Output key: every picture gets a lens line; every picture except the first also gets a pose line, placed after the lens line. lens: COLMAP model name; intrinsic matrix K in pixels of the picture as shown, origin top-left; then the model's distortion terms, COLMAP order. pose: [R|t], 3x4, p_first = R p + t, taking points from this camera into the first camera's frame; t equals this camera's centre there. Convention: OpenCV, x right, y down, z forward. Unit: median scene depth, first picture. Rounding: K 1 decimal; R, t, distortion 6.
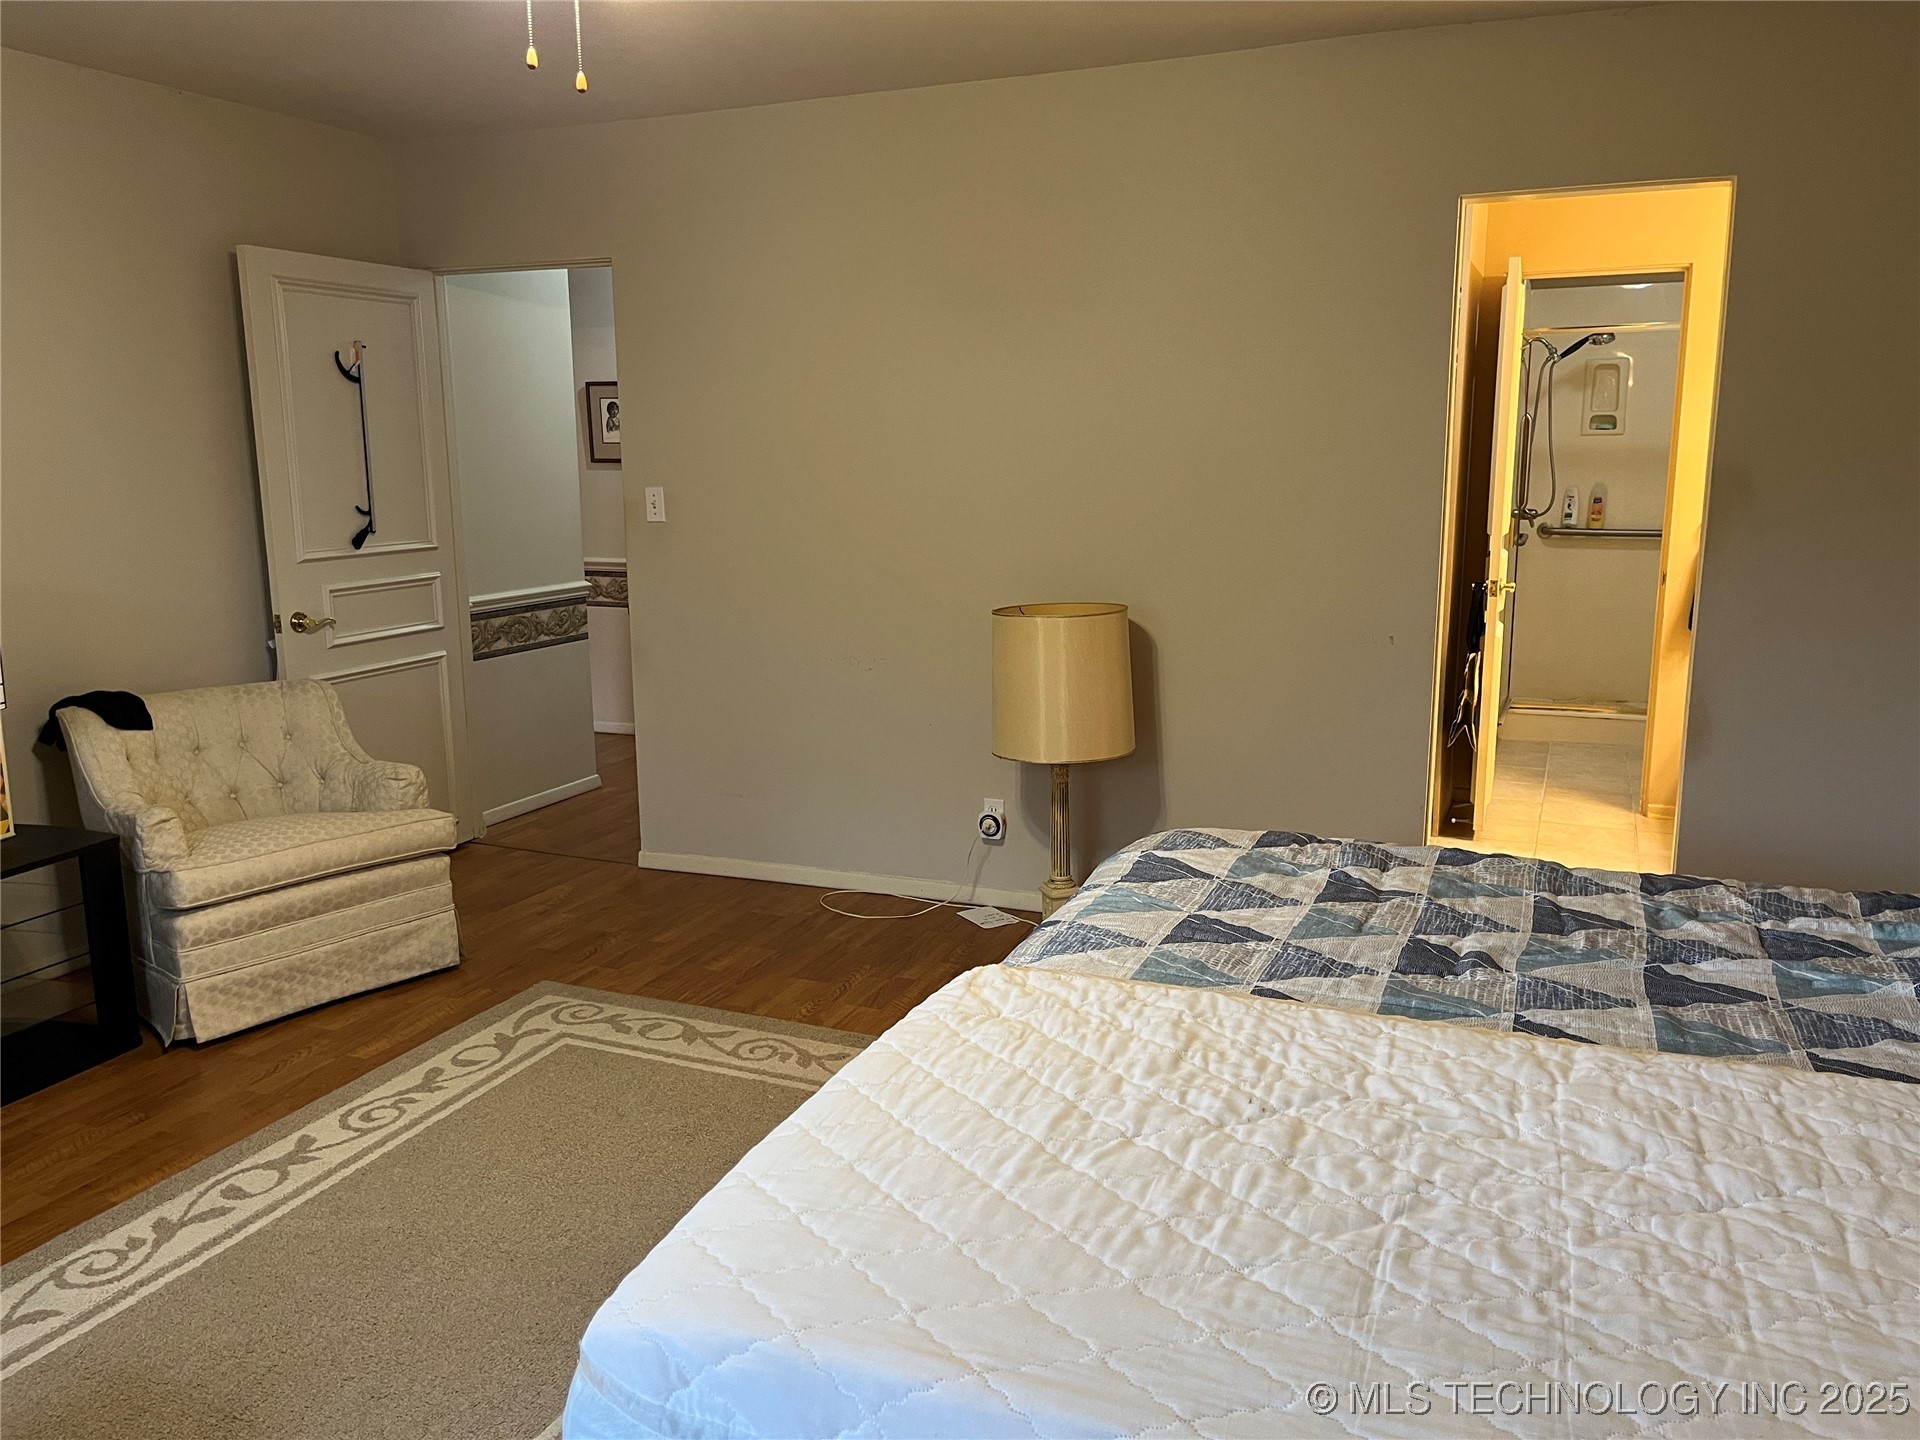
lens RADIAL K [[1471.6, 0, 953.5], [0, 1471.6, 717.9], [0, 0, 1]] dist [0.061640, -0.085612]
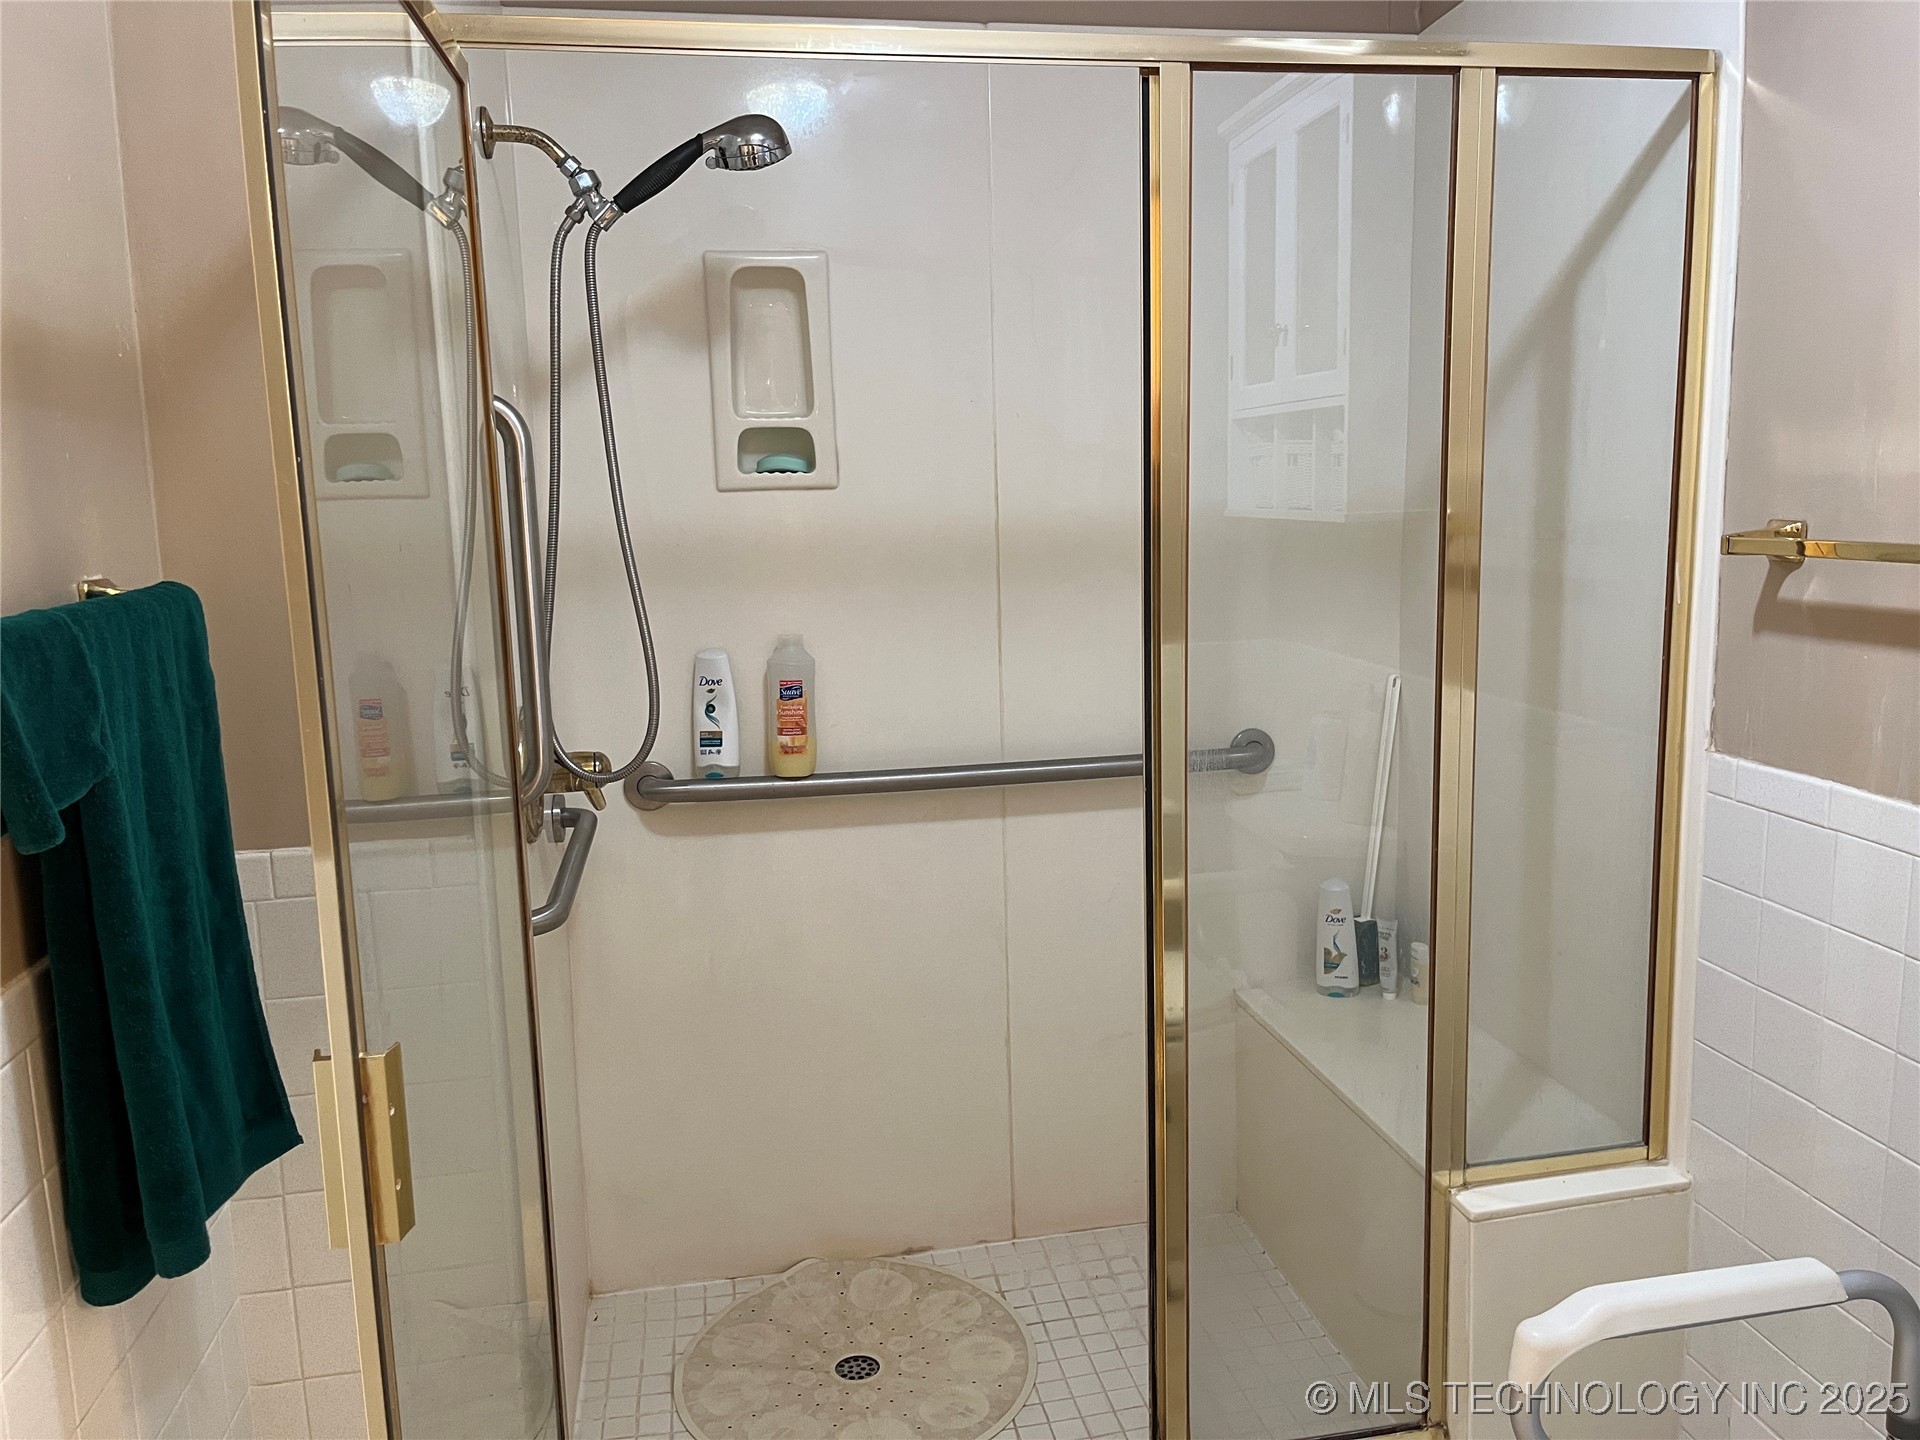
lens RADIAL K [[1471.6, 0, 957.8], [0, 1471.6, 722.2], [0, 0, 1]] dist [0.061640, -0.085612]
pose [[0.844651, -0.099329, 0.526021, 0.296383], [0.118576, 0.992941, -0.002904, -0.134657], [-0.522019, 0.064827, 0.850467, 0.711078]]
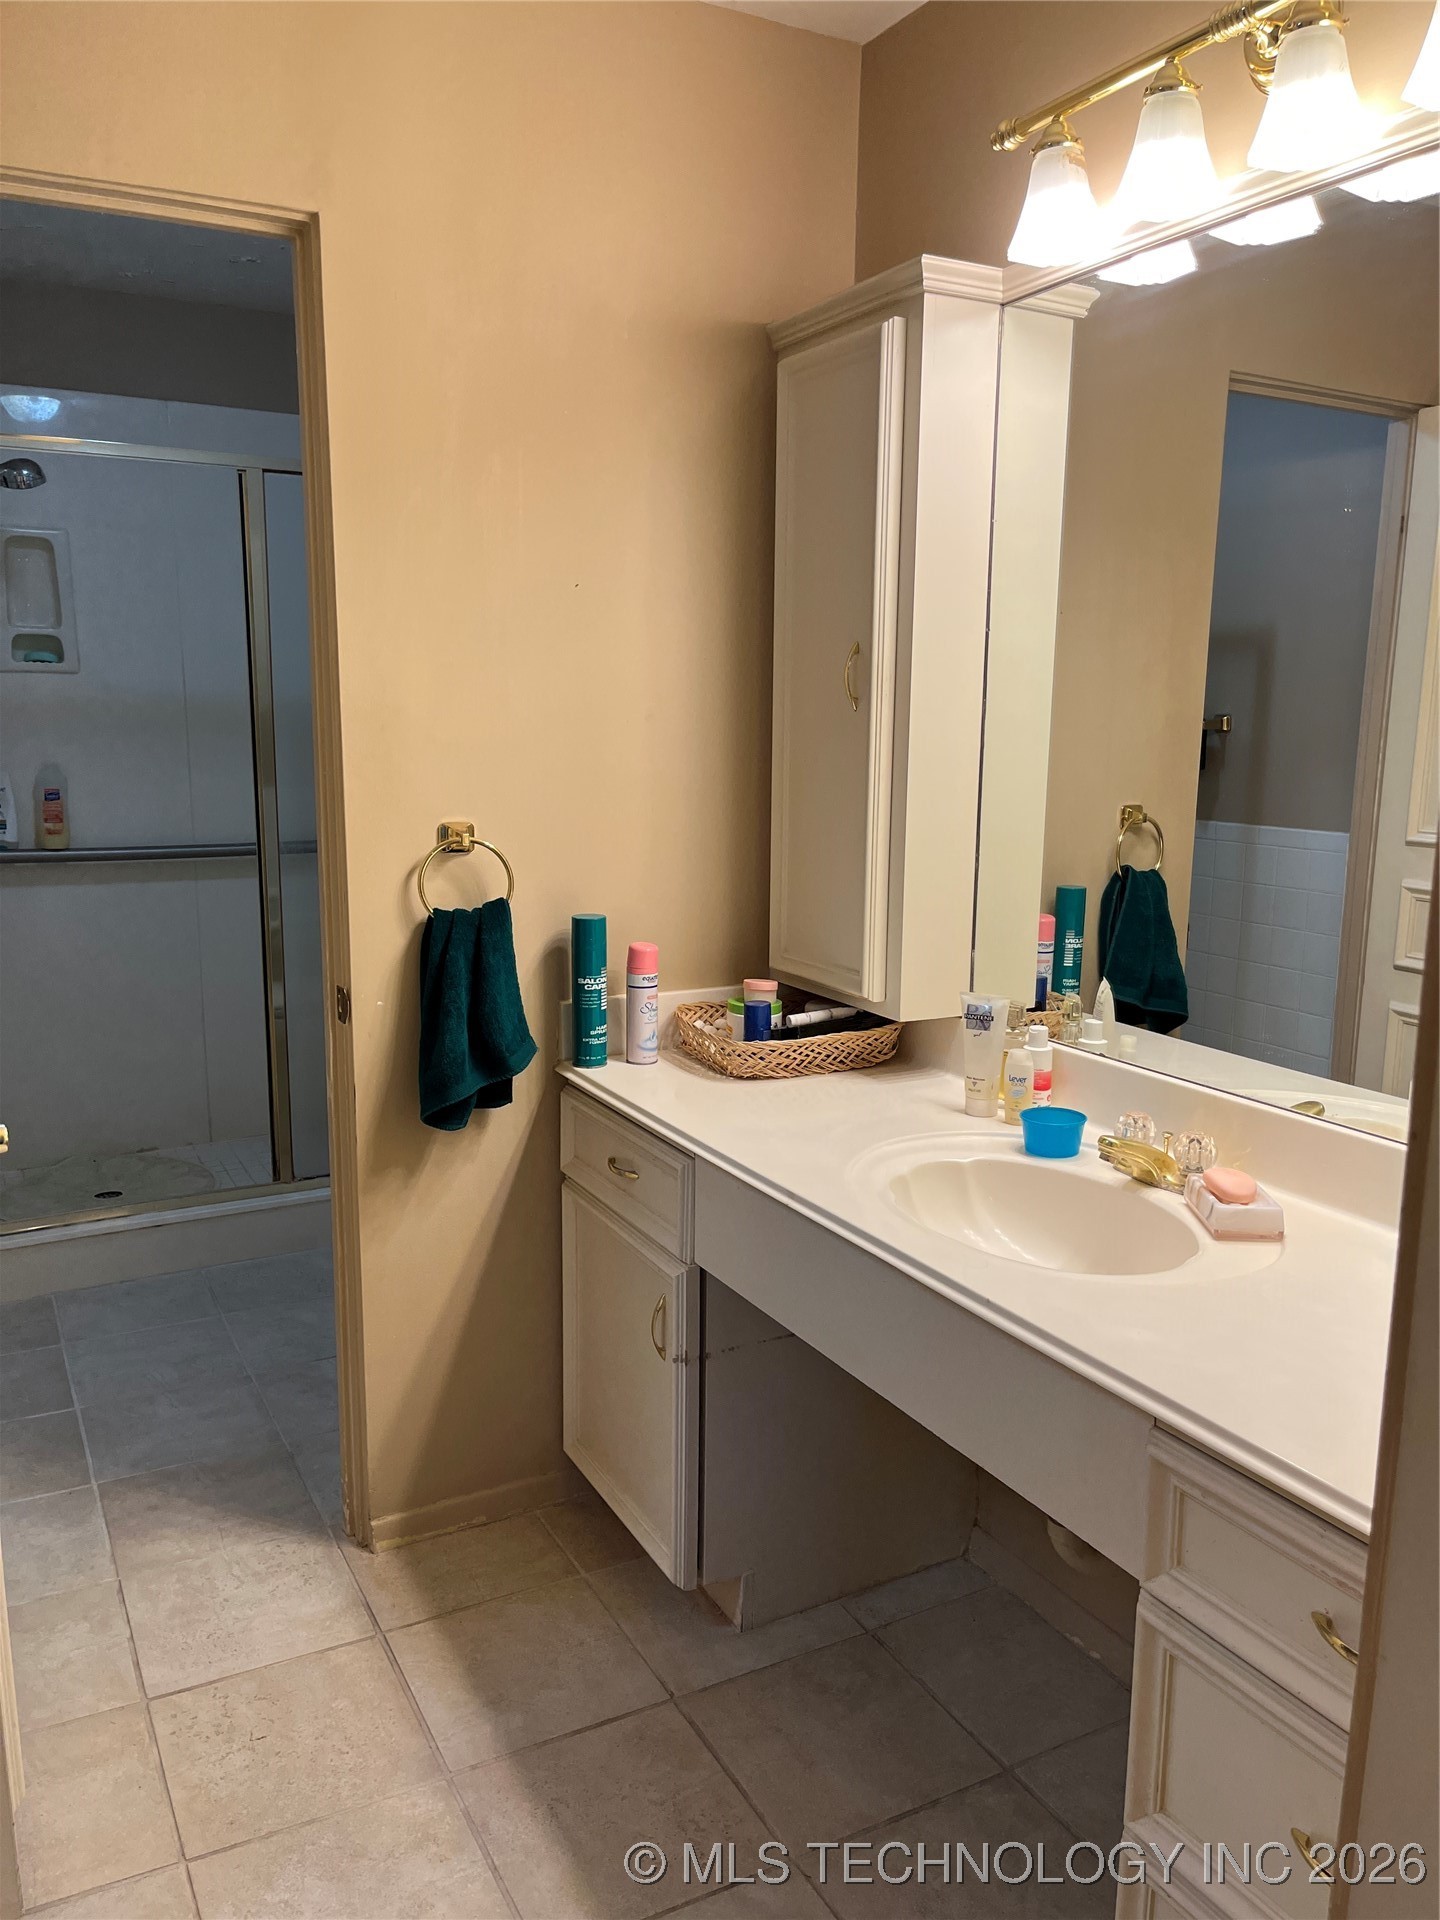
lens RADIAL K [[1471.6, 0, 721.6], [0, 1471.6, 969.5], [0, 0, 1]] dist [0.061640, -0.085612]
pose [[0.625603, -0.127144, 0.769711, 0.168404], [0.132586, 0.989605, 0.055704, -0.083093], [-0.768793, 0.067204, 0.635957, 0.485055]]
